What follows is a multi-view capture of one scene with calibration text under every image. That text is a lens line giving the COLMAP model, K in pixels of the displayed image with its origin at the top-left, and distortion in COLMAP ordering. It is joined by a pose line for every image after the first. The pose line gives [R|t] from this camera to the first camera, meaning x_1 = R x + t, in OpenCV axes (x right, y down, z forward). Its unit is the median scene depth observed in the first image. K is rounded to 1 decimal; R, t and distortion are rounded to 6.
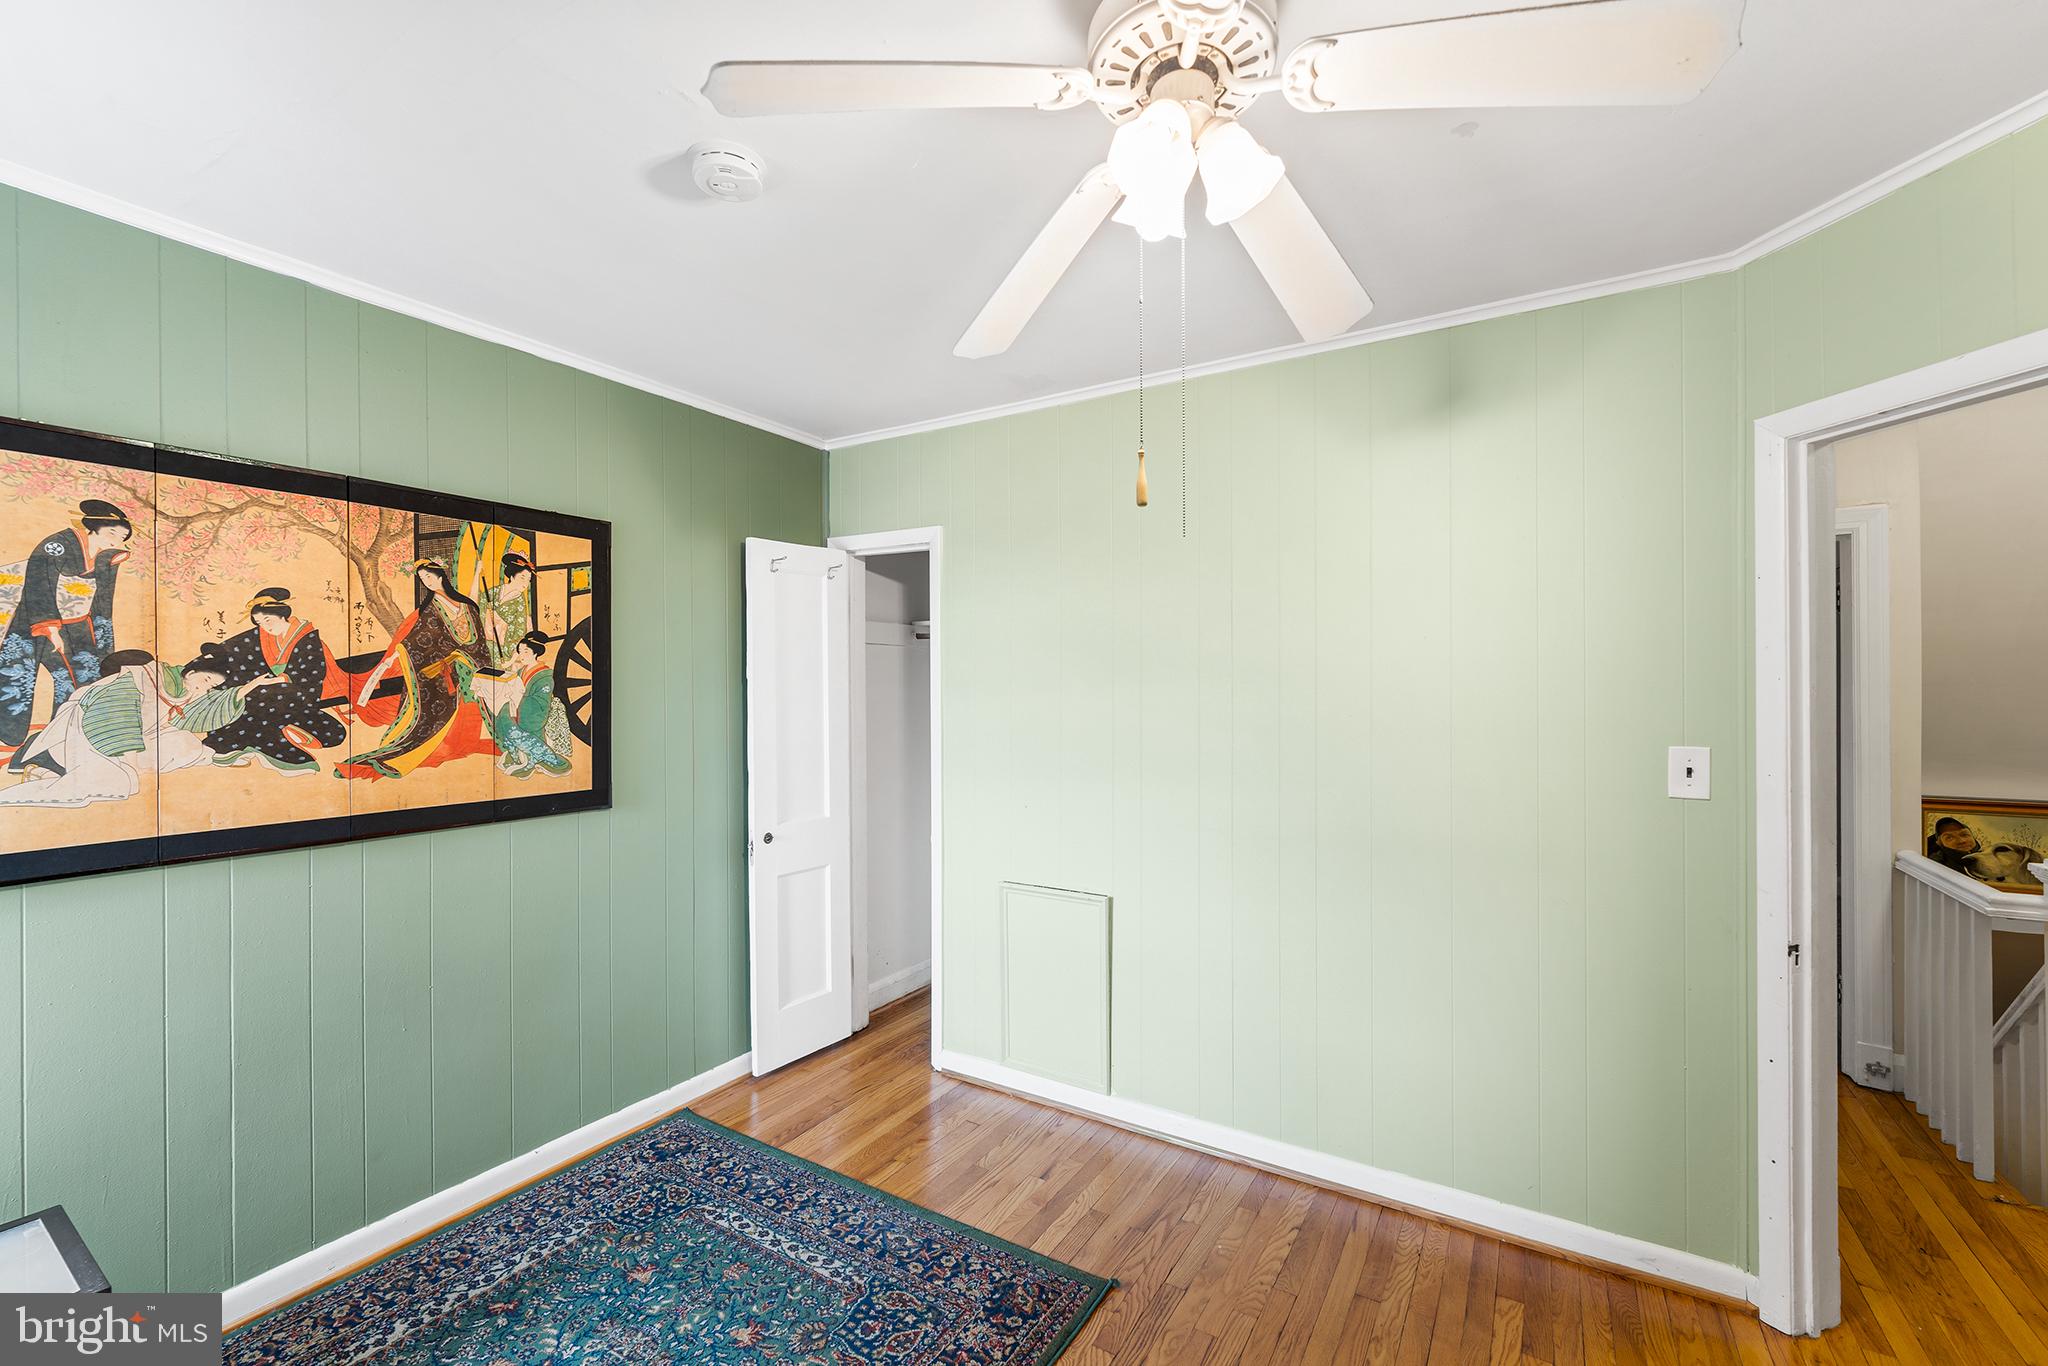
lens RADIAL K [[840.5, 0, 1024.0], [0, 840.5, 683.0], [0, 0, 1]] dist [0.000522, -0.000167]
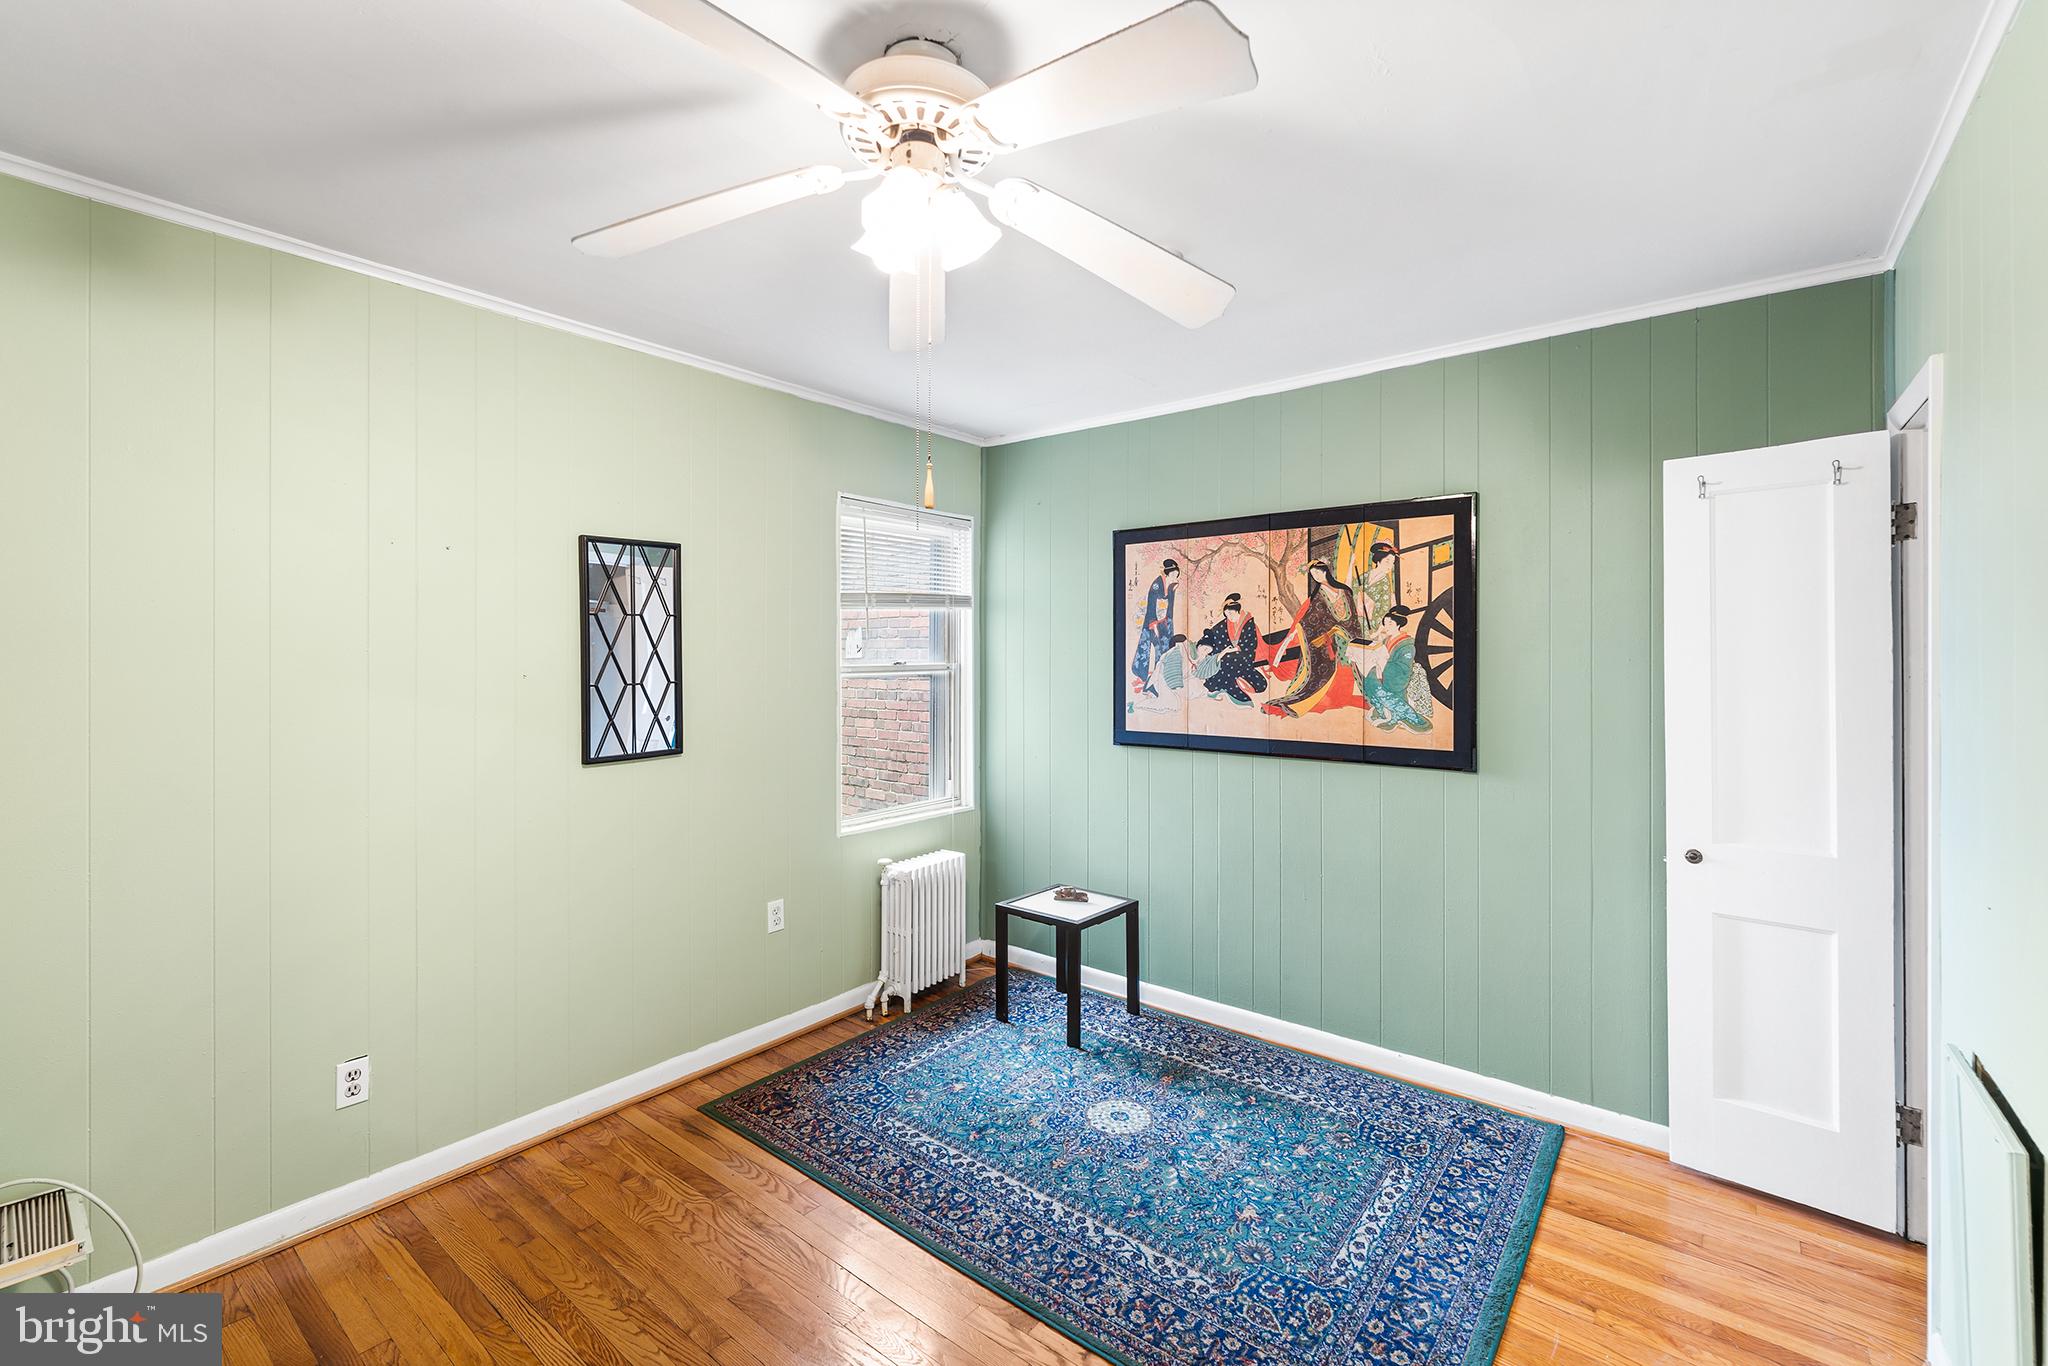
lens RADIAL K [[870.0, 0, 1020.4], [0, 870.0, 651.6], [0, 0, 1]] dist [0.000278, -0.000178]
pose [[-0.121338, -0.003607, -0.992605, 0.735063], [0.003381, 0.999986, -0.004047, 0.005216], [0.992605, -0.003847, -0.121324, 0.685710]]
